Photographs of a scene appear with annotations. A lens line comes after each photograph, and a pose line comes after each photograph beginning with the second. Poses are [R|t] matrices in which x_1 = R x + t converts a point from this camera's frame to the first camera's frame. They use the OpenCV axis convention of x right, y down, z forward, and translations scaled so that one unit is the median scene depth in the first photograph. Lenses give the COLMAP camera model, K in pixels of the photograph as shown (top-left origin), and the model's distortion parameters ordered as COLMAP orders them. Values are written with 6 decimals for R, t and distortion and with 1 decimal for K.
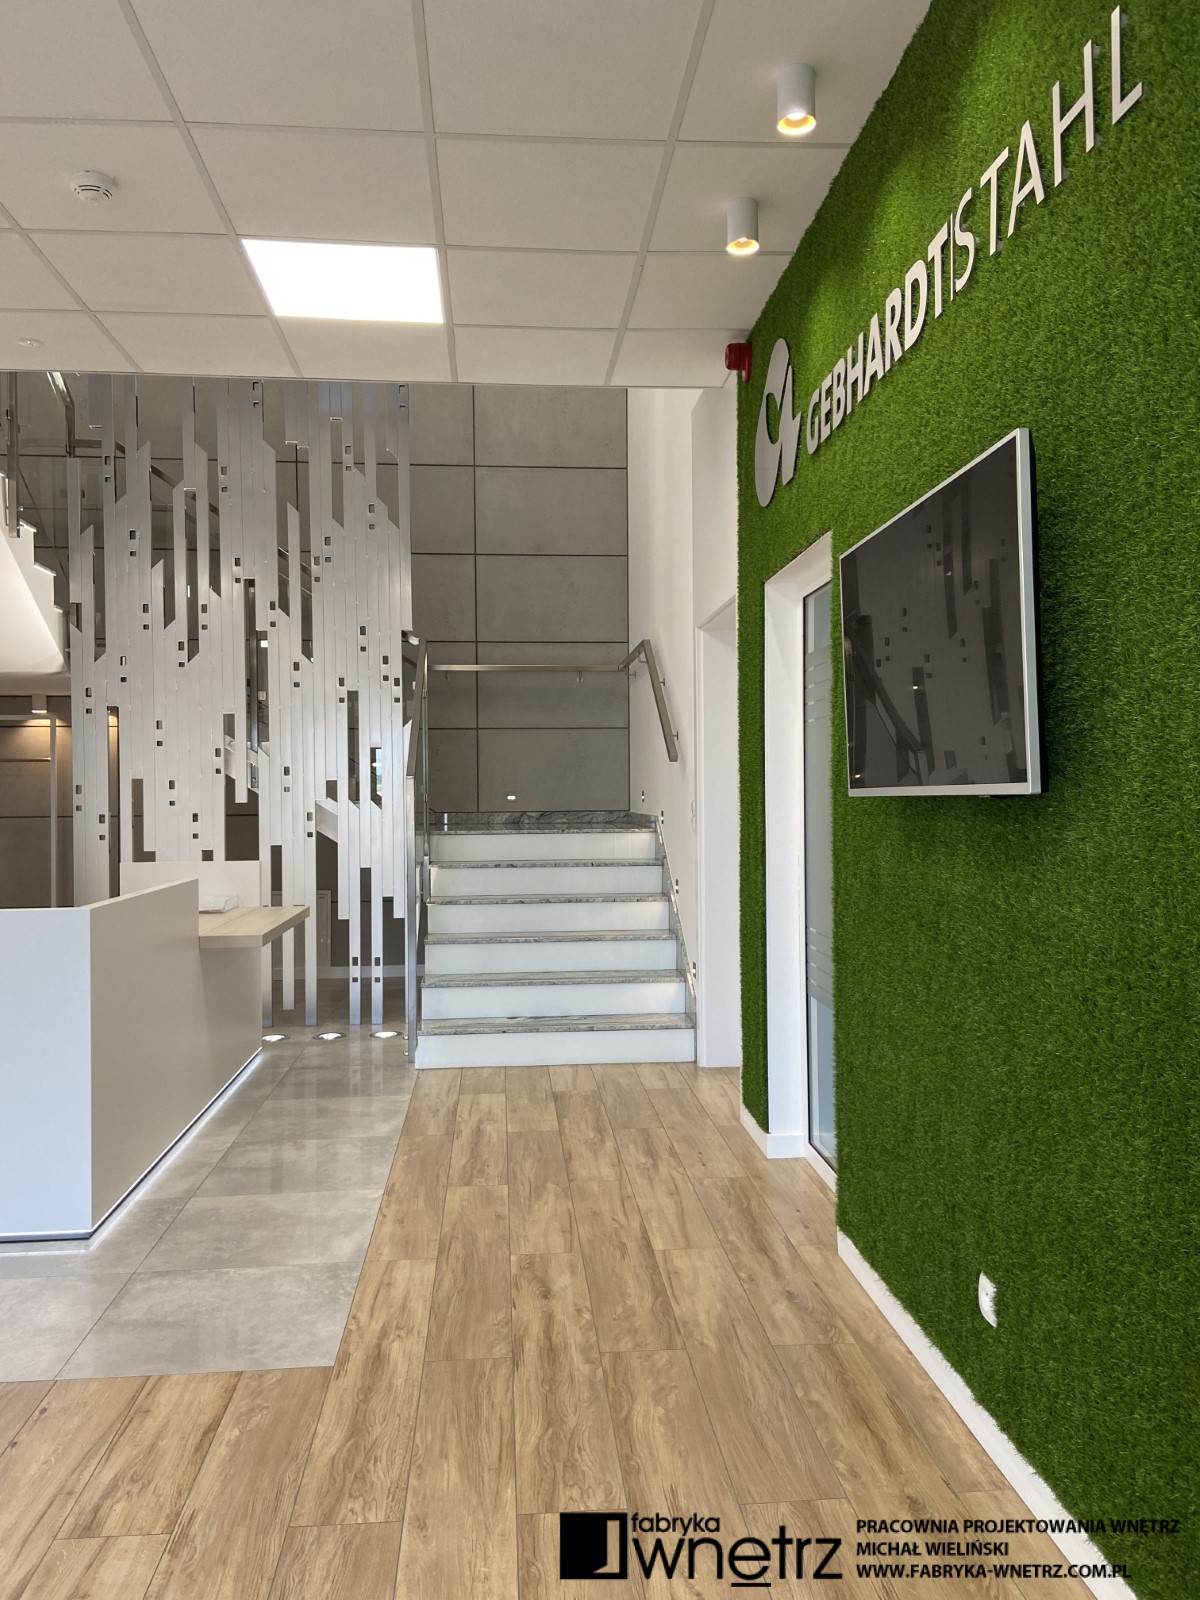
lens RADIAL K [[1215.0, 0, 608.1], [0, 1215.0, 798.6], [0, 0, 1]] dist [0.040070, -0.031049]
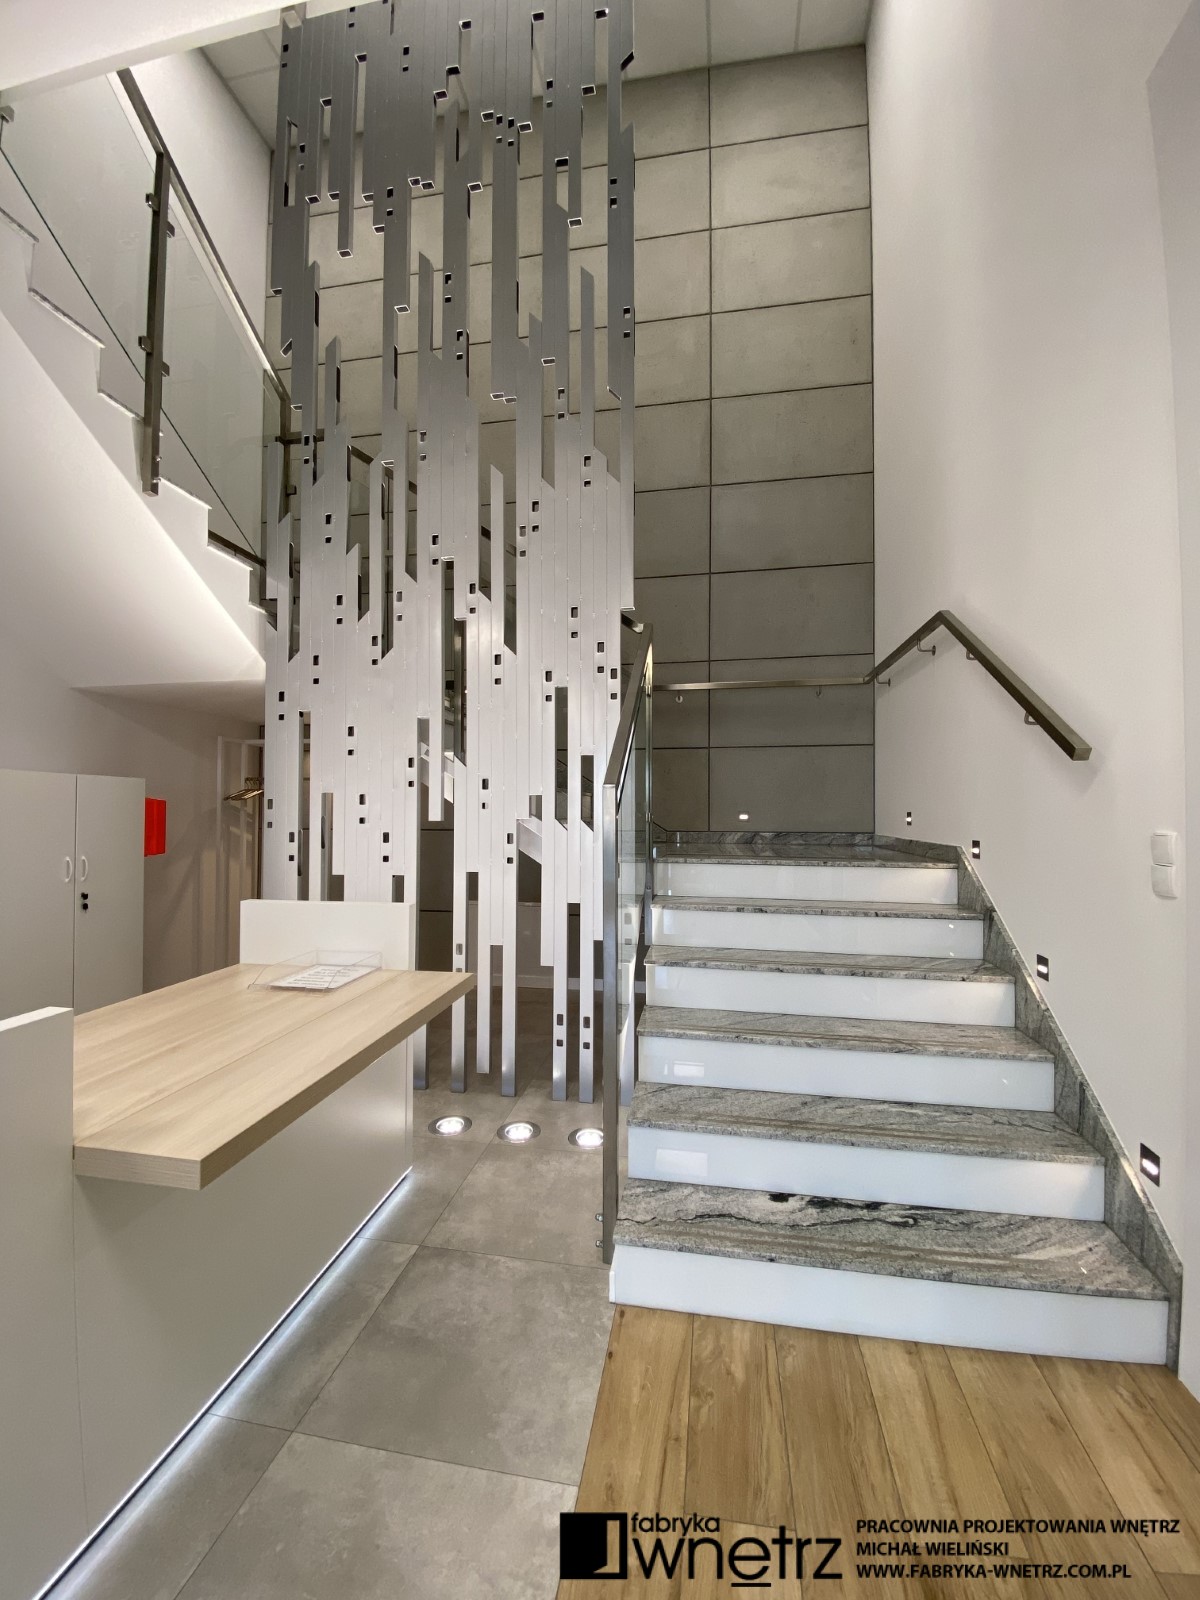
lens RADIAL K [[652.8, 0, 602.3], [0, 652.8, 802.4], [0, 0, 1]] dist [-0.003158, -0.008067]
pose [[0.967420, 0.007025, -0.253080, -0.072286], [-0.011581, 0.999797, -0.016517, -0.003483], [0.252913, 0.018909, 0.967304, 0.587037]]
